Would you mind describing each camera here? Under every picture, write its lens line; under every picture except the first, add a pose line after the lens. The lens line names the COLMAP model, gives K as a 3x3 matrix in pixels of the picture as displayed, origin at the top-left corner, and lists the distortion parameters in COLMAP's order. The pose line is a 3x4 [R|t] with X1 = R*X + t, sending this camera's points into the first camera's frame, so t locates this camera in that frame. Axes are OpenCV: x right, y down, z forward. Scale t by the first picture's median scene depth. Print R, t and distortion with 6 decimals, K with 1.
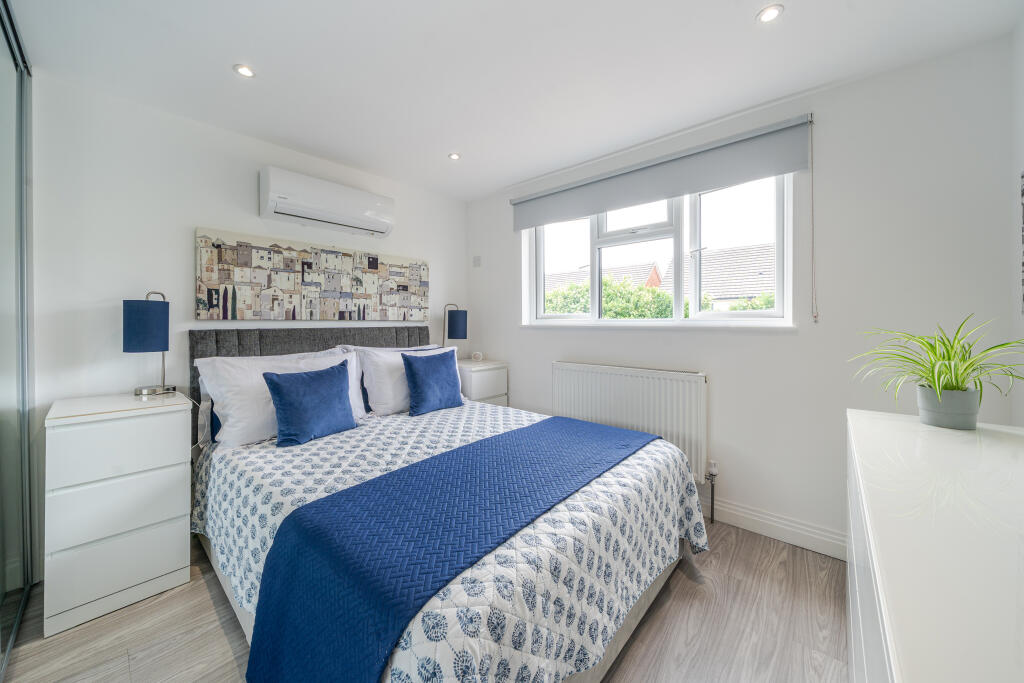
lens RADIAL K [[359.4, 0, 507.6], [0, 359.4, 316.6], [0, 0, 1]] dist [-0.001781, -0.000253]
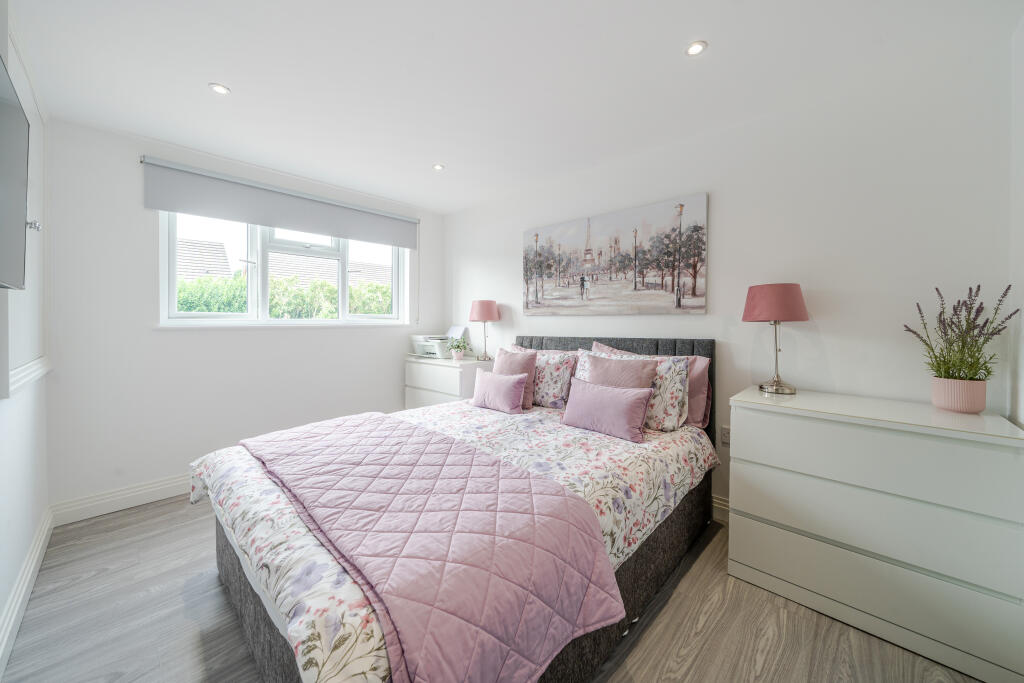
lens RADIAL K [[359.4, 0, 507.6], [0, 359.4, 316.6], [0, 0, 1]] dist [-0.001781, -0.000253]
pose [[0.026252, 0.001698, 0.999654, -0.838646], [-0.027283, 0.999627, -0.000982, -0.019748], [-0.999283, -0.027248, 0.026288, 0.287703]]
